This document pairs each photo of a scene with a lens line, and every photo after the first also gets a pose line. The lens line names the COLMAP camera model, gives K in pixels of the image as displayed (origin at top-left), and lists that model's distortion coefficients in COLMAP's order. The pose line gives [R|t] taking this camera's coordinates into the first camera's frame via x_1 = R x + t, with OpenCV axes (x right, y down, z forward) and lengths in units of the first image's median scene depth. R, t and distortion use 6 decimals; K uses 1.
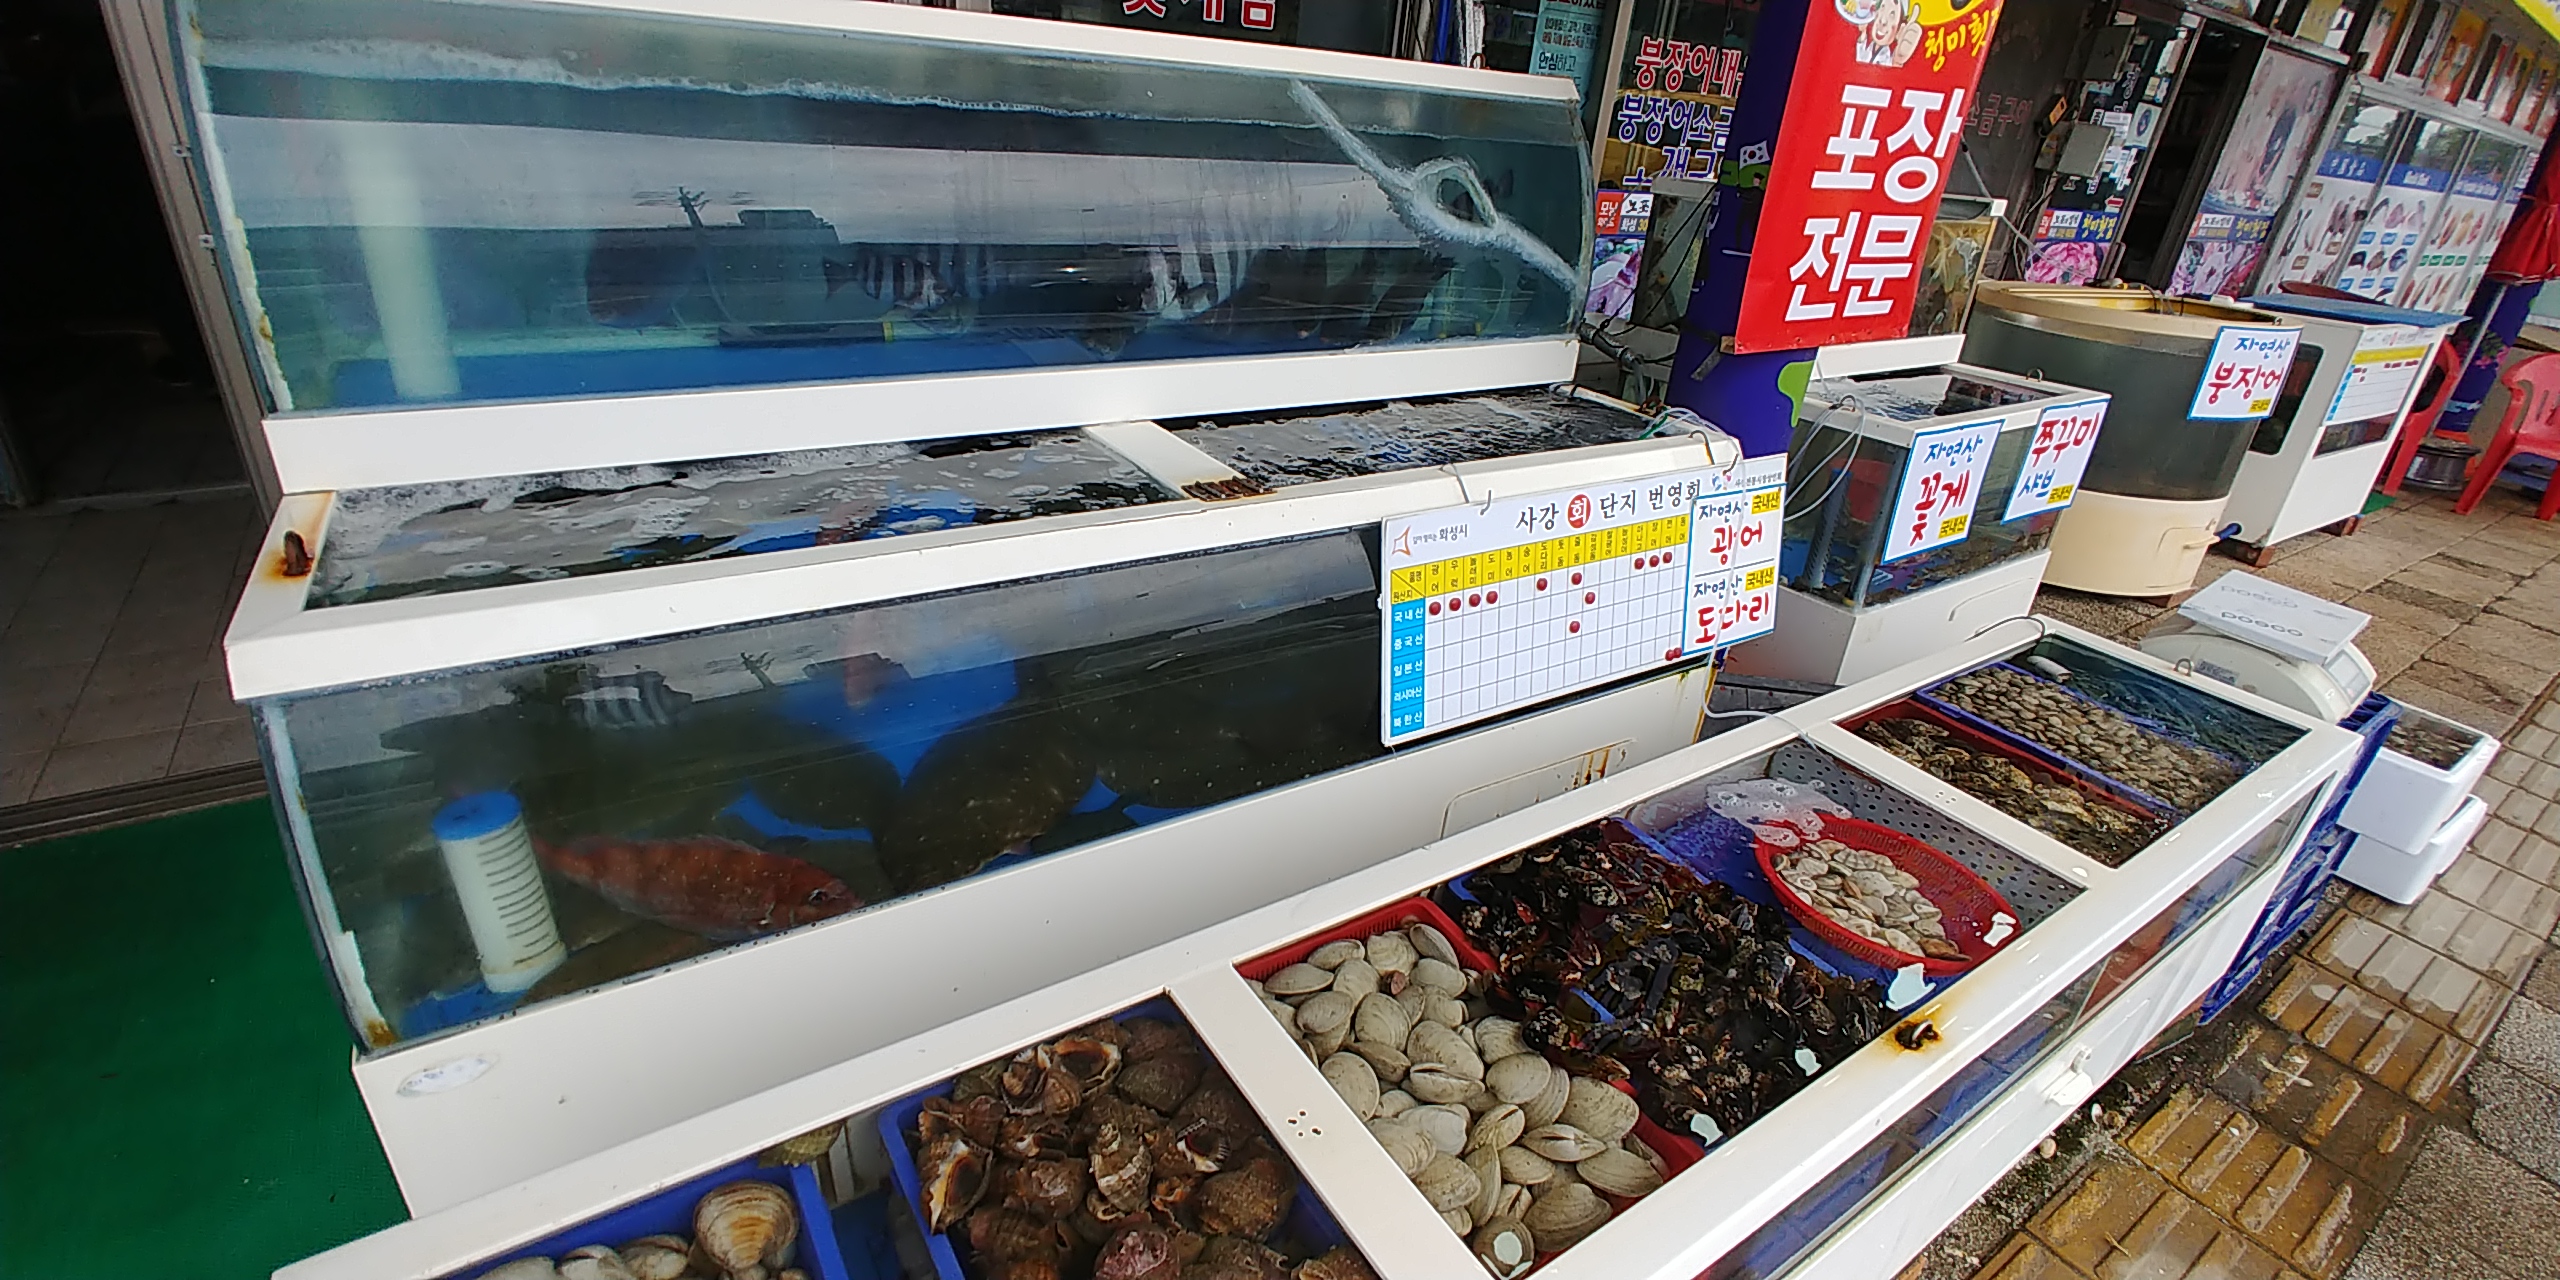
lens RADIAL K [[1121.6, 0, 1289.1], [0, 1121.6, 633.5], [0, 0, 1]] dist [-0.013450, -0.000194]
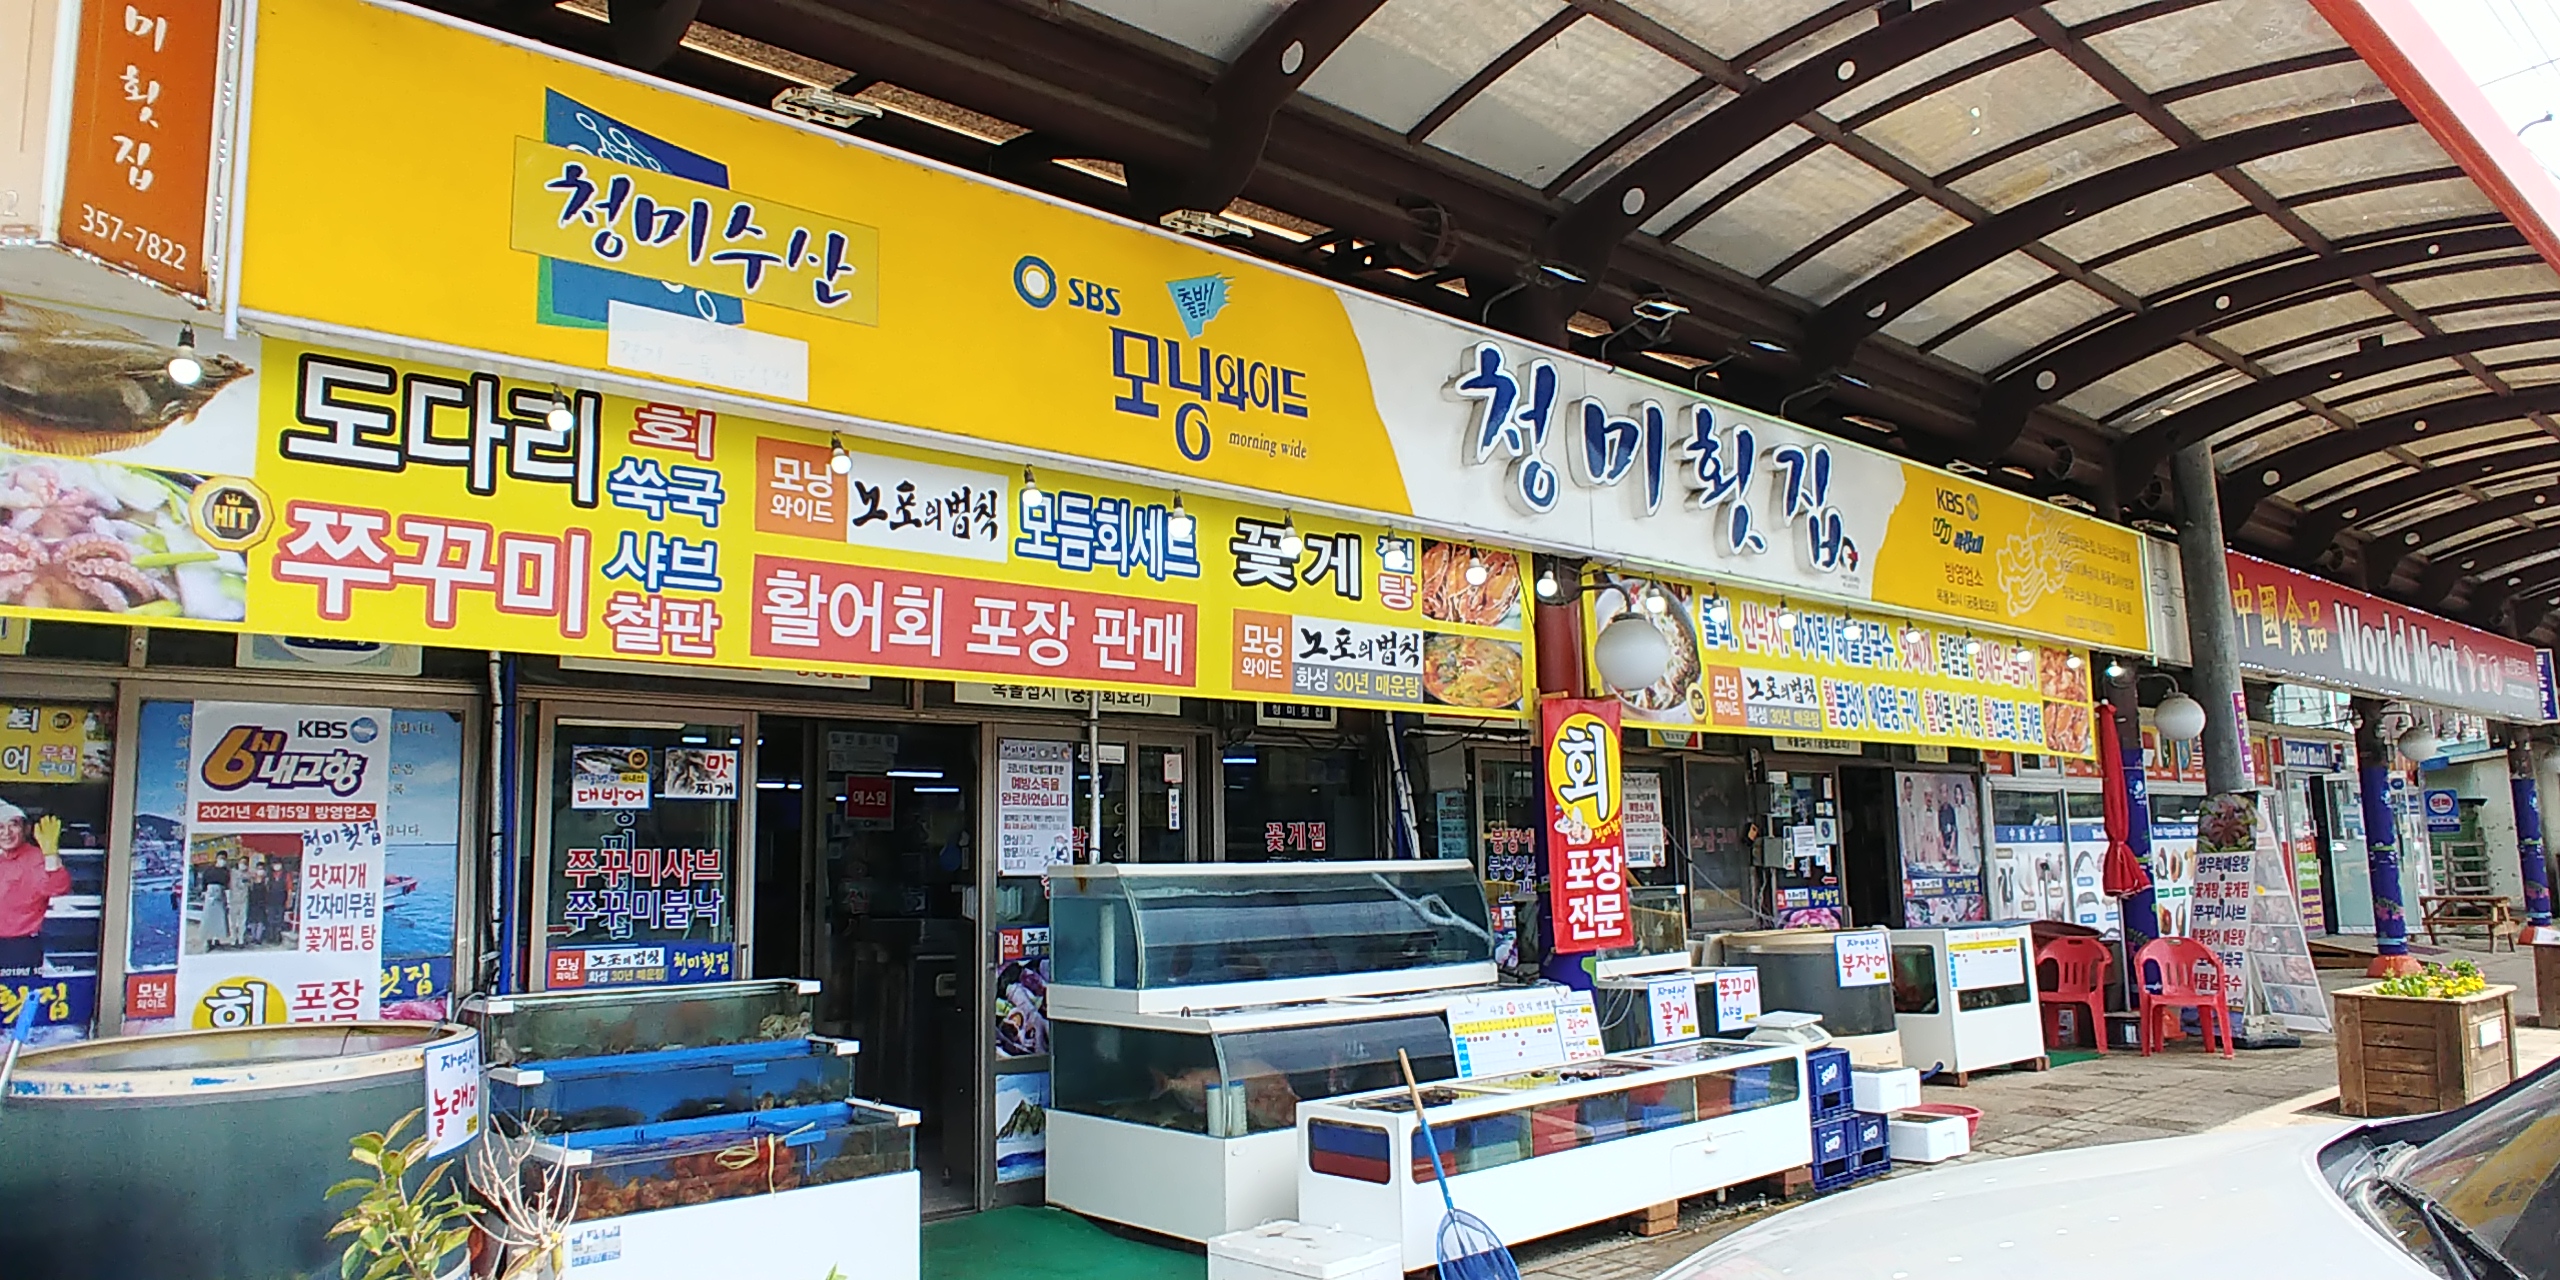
lens RADIAL K [[1515.7, 0, 1272.2], [0, 1515.7, 647.5], [0, 0, 1]] dist [-0.016846, 0.000931]
pose [[0.985494, -0.087863, 0.145193, -0.643286], [0.153961, 0.822784, -0.547104, 0.916082], [-0.071393, 0.561522, 0.824376, -2.070208]]
